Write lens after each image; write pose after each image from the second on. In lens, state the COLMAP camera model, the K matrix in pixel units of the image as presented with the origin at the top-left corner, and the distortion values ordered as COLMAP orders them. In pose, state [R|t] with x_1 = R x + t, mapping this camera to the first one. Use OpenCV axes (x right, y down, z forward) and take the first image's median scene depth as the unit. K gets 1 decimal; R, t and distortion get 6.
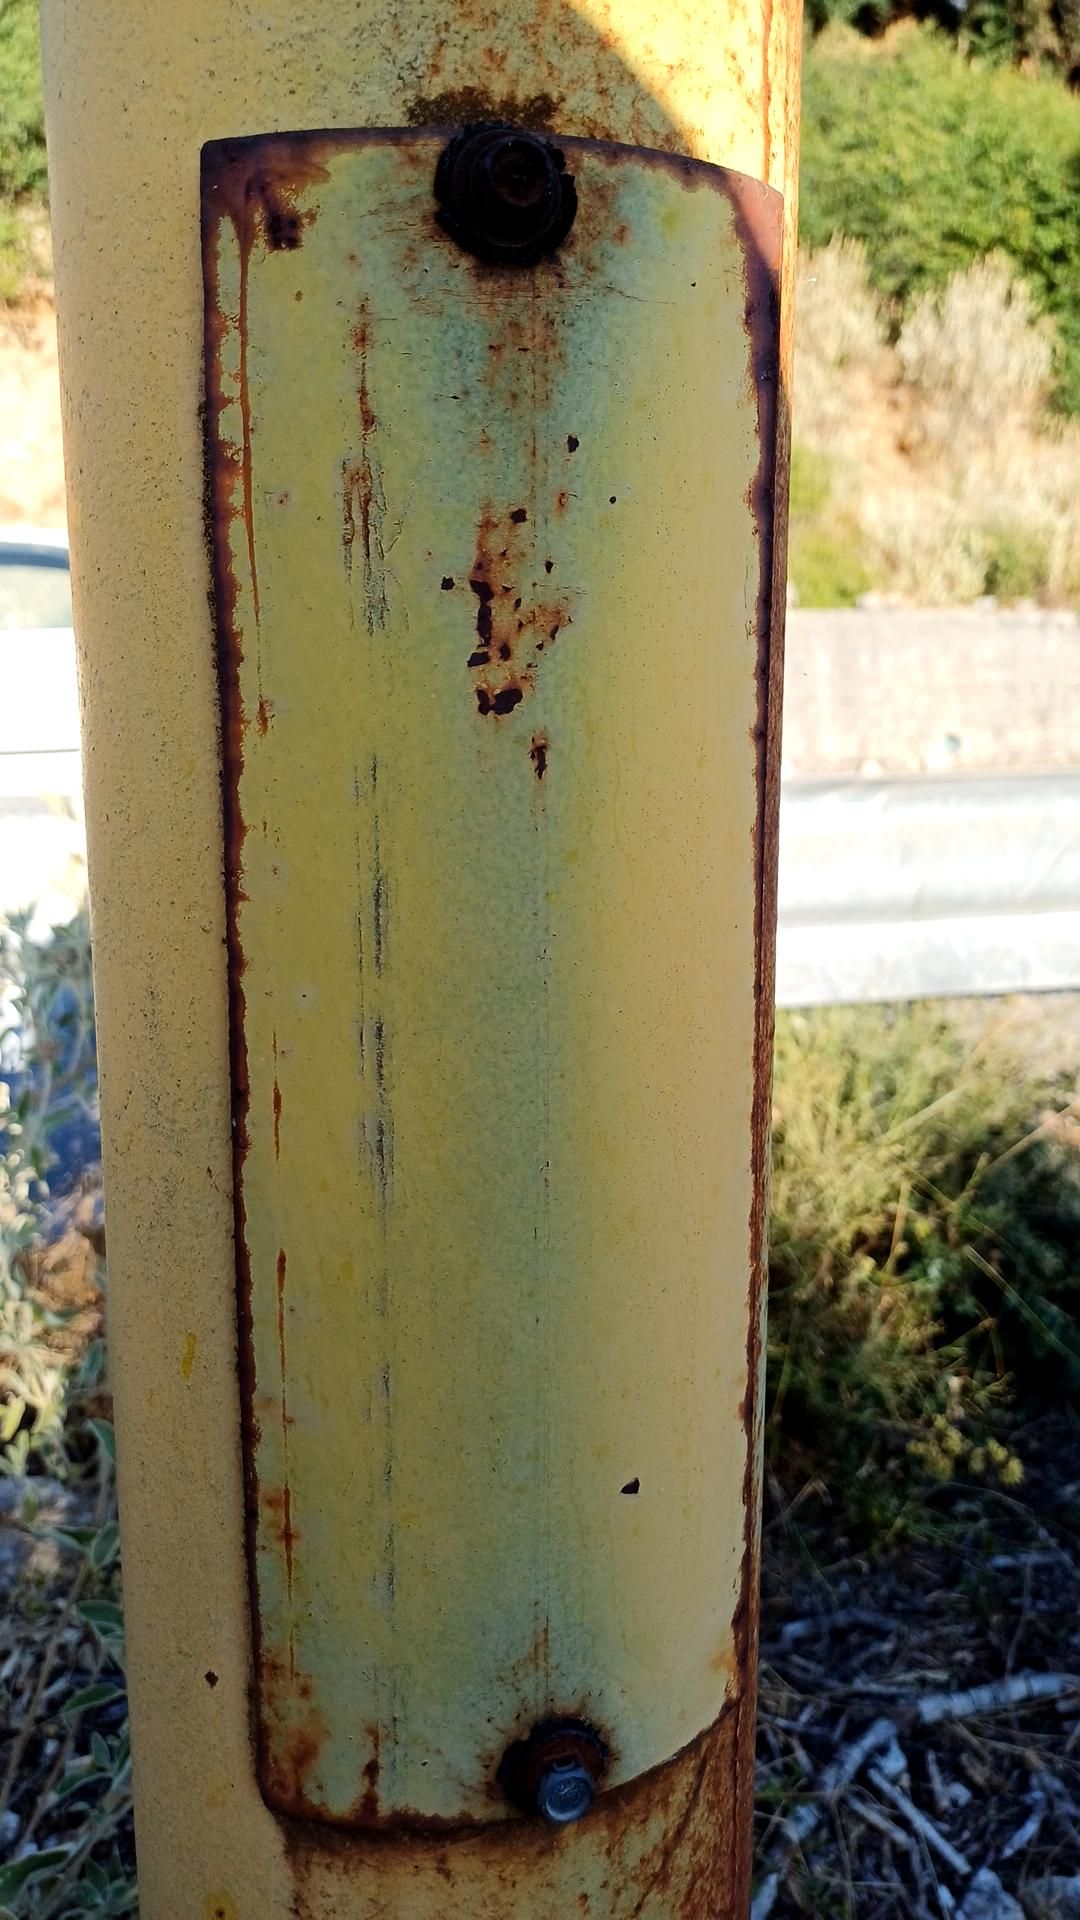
lens RADIAL K [[1432.0, 0, 555.2], [0, 1432.0, 964.6], [0, 0, 1]] dist [0.035062, -0.056238]
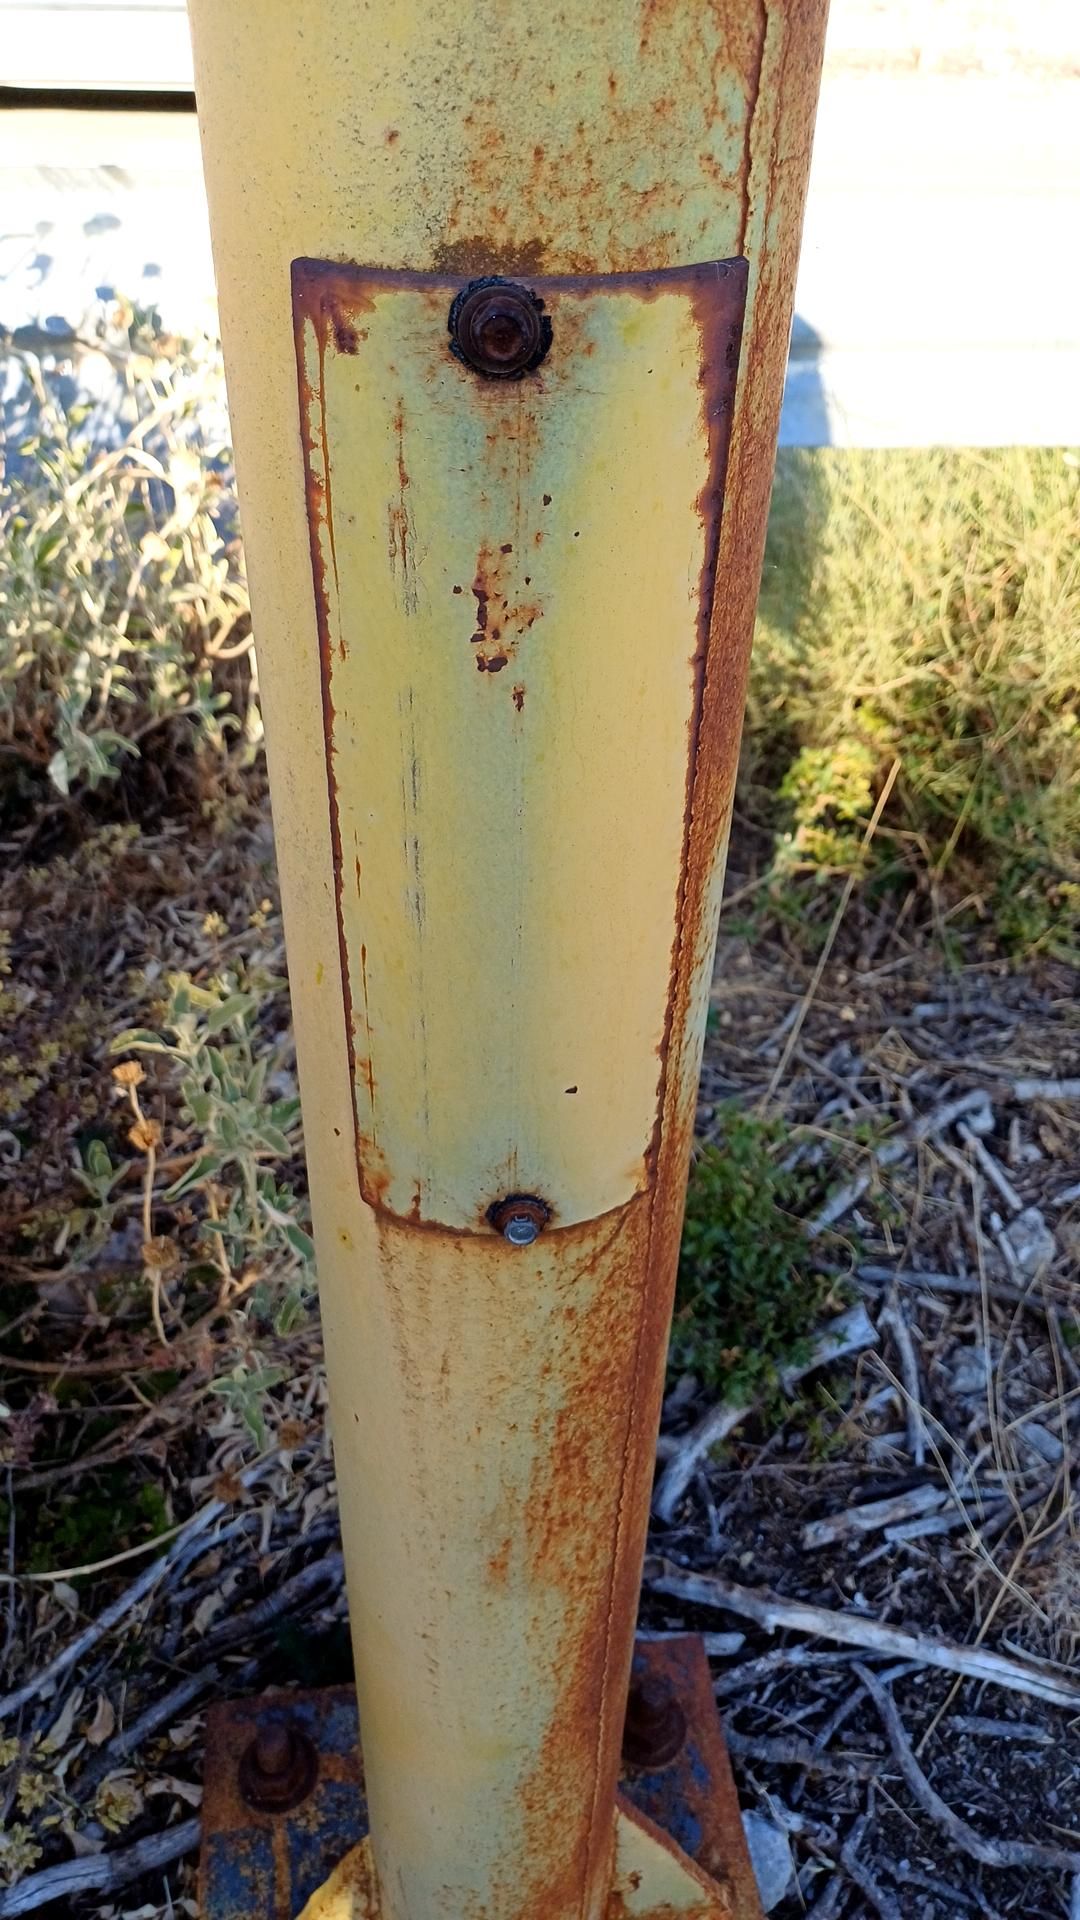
lens RADIAL K [[1432.0, 0, 555.2], [0, 1432.0, 964.6], [0, 0, 1]] dist [0.035062, -0.056238]
pose [[0.973620, 0.161735, -0.160951, 0.300936], [-0.068332, 0.879685, 0.470621, -0.586640], [0.217702, -0.447208, 0.867531, -0.399160]]
